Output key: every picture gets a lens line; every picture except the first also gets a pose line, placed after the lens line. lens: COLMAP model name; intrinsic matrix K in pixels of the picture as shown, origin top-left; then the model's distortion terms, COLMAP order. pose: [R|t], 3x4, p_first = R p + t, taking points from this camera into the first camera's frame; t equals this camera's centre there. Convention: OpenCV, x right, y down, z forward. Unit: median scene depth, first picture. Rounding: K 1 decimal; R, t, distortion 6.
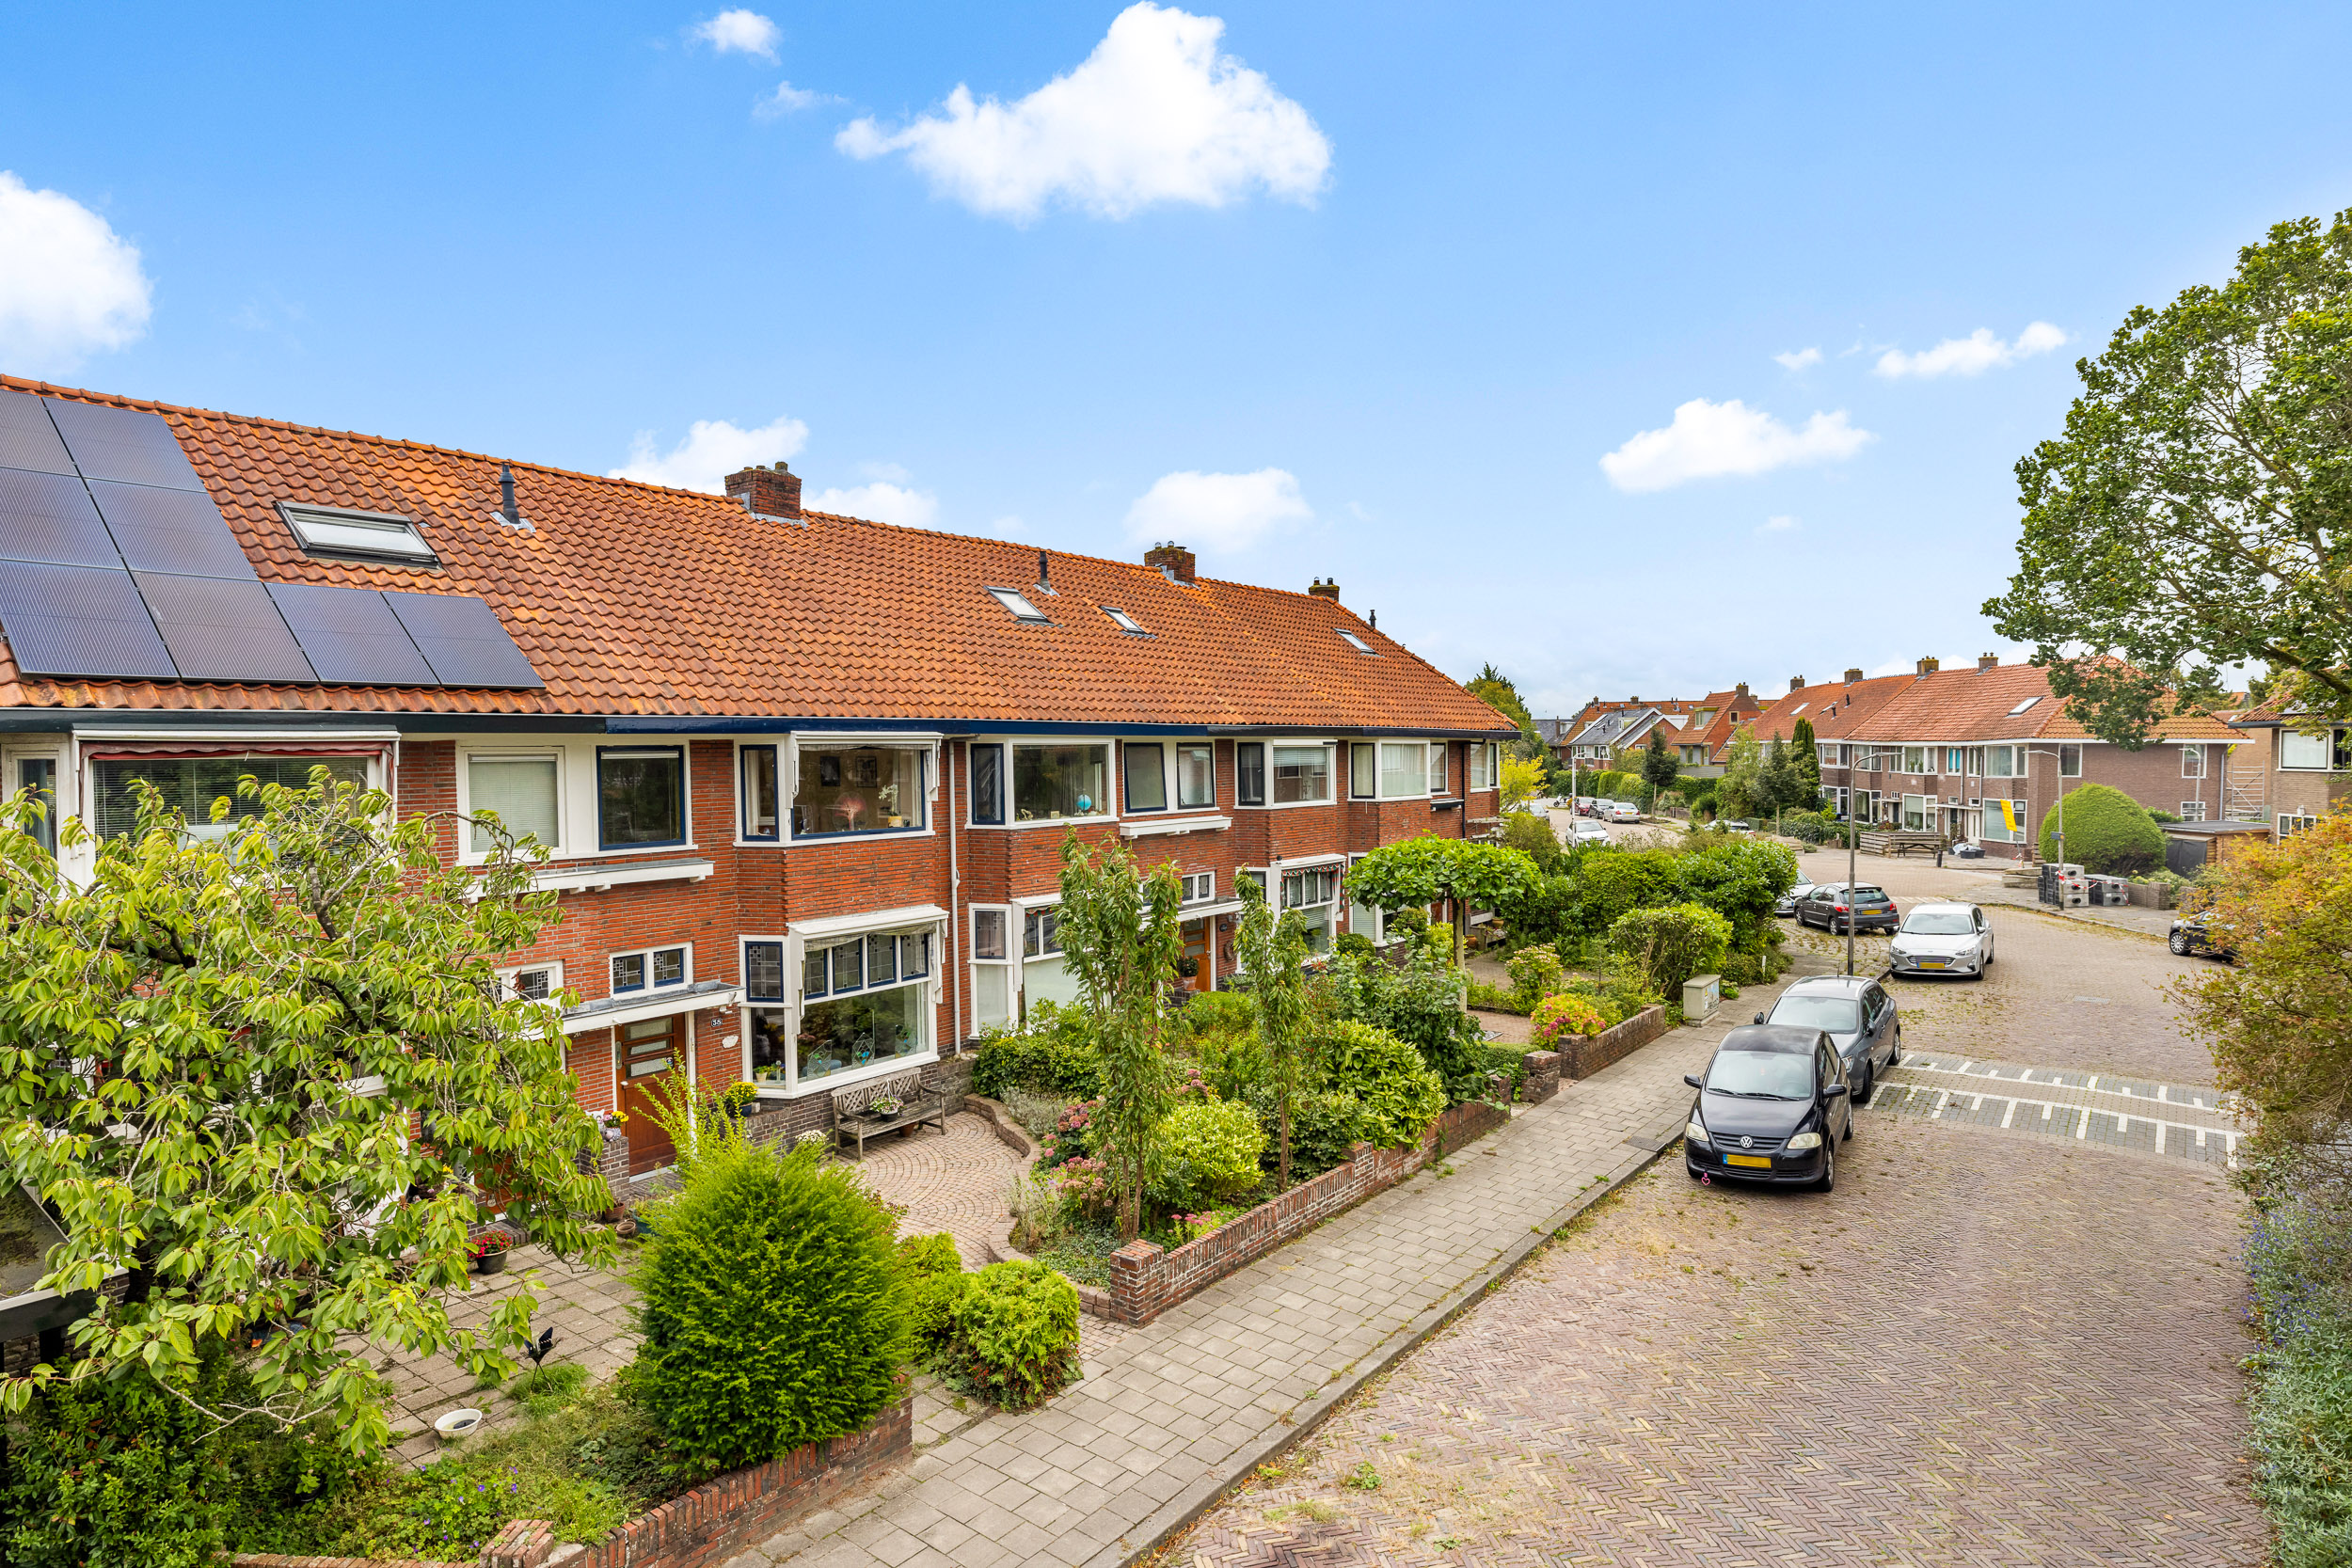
lens RADIAL K [[1269.5, 0, 1150.8], [0, 1269.5, 815.6], [0, 0, 1]] dist [0.000493, 0.000343]
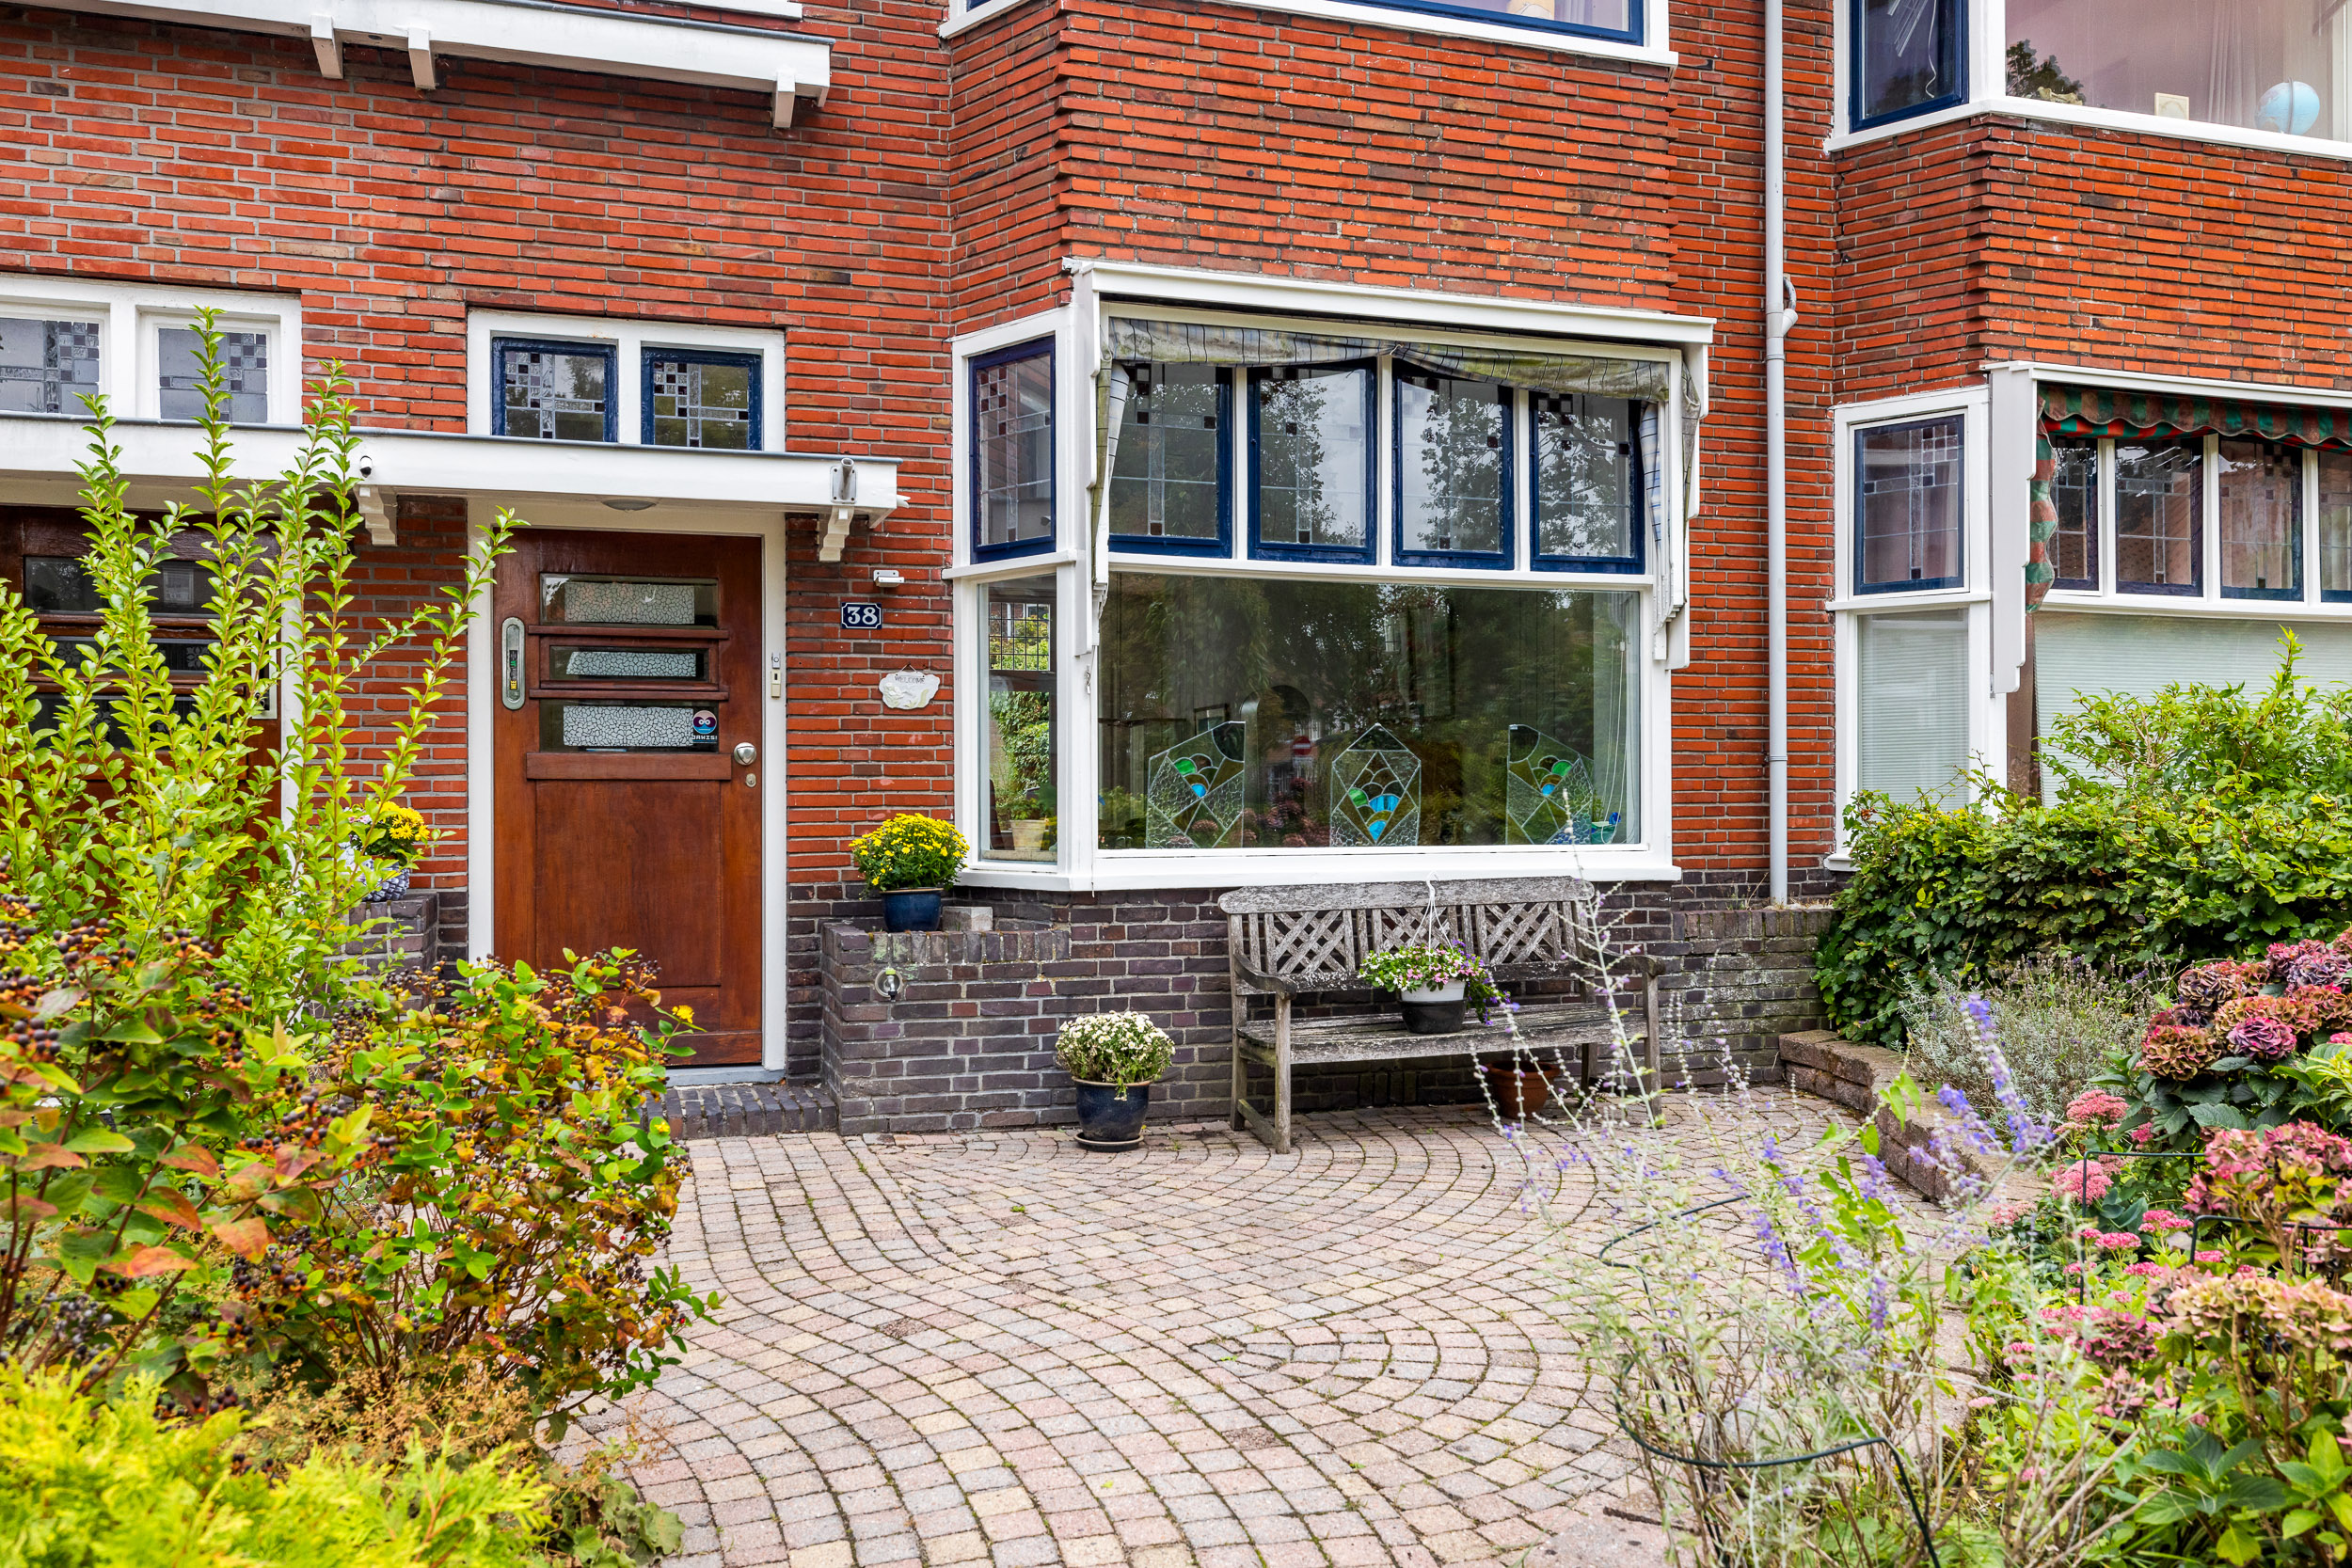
lens RADIAL K [[1862.6, 0, 1183.1], [0, 1862.6, 760.2], [0, 0, 1]] dist [-0.004725, 0.002964]
pose [[0.838014, -0.001767, -0.545645, -0.041973], [-0.037839, 0.997399, -0.061344, 0.219215], [0.544335, 0.072053, 0.835768, 0.679737]]
